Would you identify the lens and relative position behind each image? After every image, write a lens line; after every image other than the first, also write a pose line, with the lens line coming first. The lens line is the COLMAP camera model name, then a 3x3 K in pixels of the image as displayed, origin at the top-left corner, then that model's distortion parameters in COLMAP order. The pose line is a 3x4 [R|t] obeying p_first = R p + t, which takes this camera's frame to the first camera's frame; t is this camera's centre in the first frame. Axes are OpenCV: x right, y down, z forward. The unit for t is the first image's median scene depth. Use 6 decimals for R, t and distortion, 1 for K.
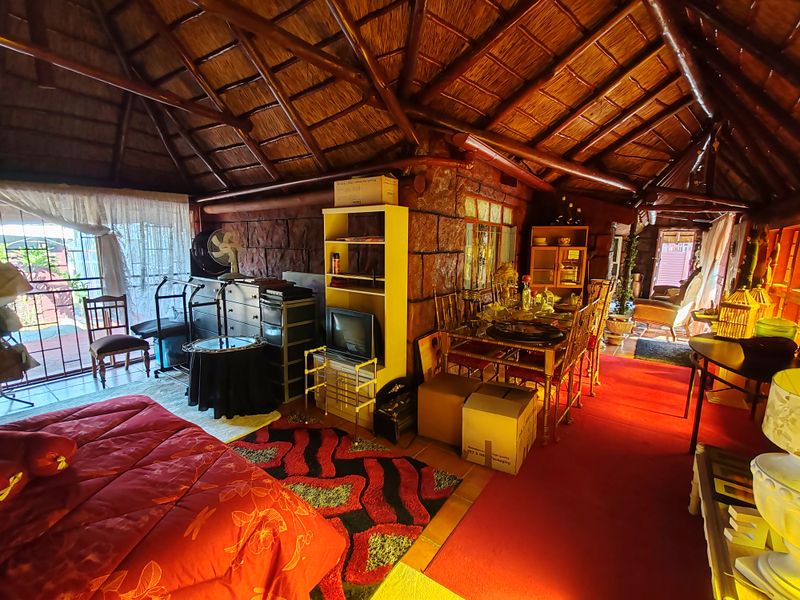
lens RADIAL K [[367.8, 0, 397.5], [0, 367.8, 301.7], [0, 0, 1]] dist [0.002557, 0.000497]
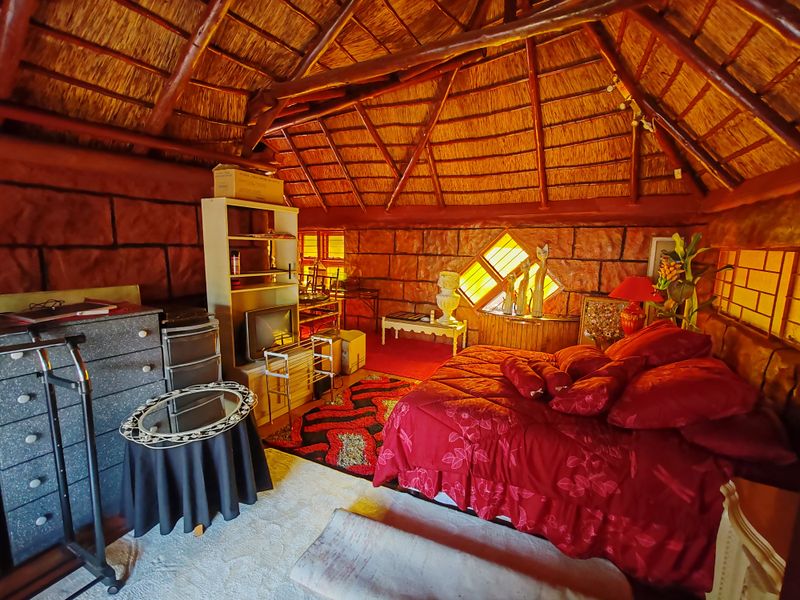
lens RADIAL K [[367.8, 0, 397.5], [0, 367.8, 301.7], [0, 0, 1]] dist [0.002557, 0.000497]
pose [[-0.144346, -0.165284, 0.975626, -0.846364], [0.133628, 0.973664, 0.184722, -0.095426], [-0.980463, 0.157035, -0.118458, 0.574393]]
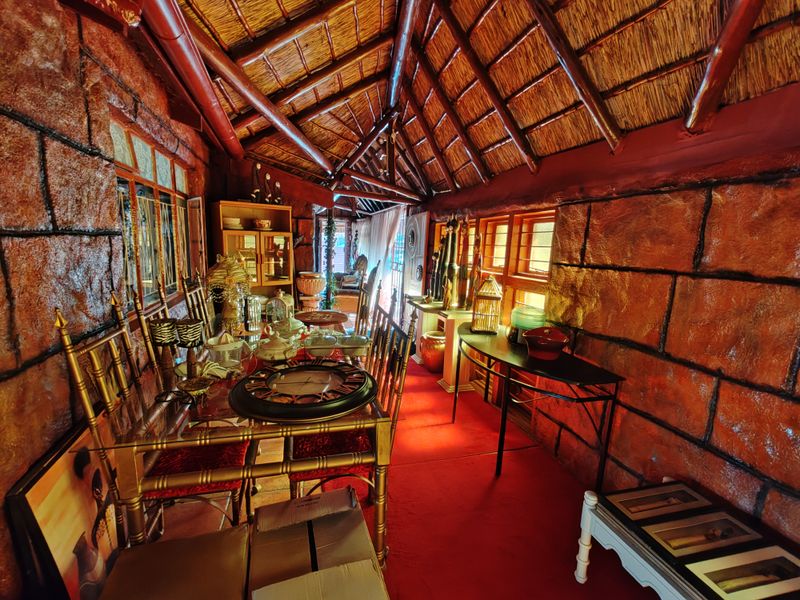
lens RADIAL K [[367.8, 0, 397.5], [0, 367.8, 301.7], [0, 0, 1]] dist [0.002557, 0.000497]
pose [[0.620444, -0.118633, 0.775226, 0.020654], [0.094905, 0.992586, 0.075939, -0.047171], [-0.778487, 0.026456, 0.627103, 0.395286]]
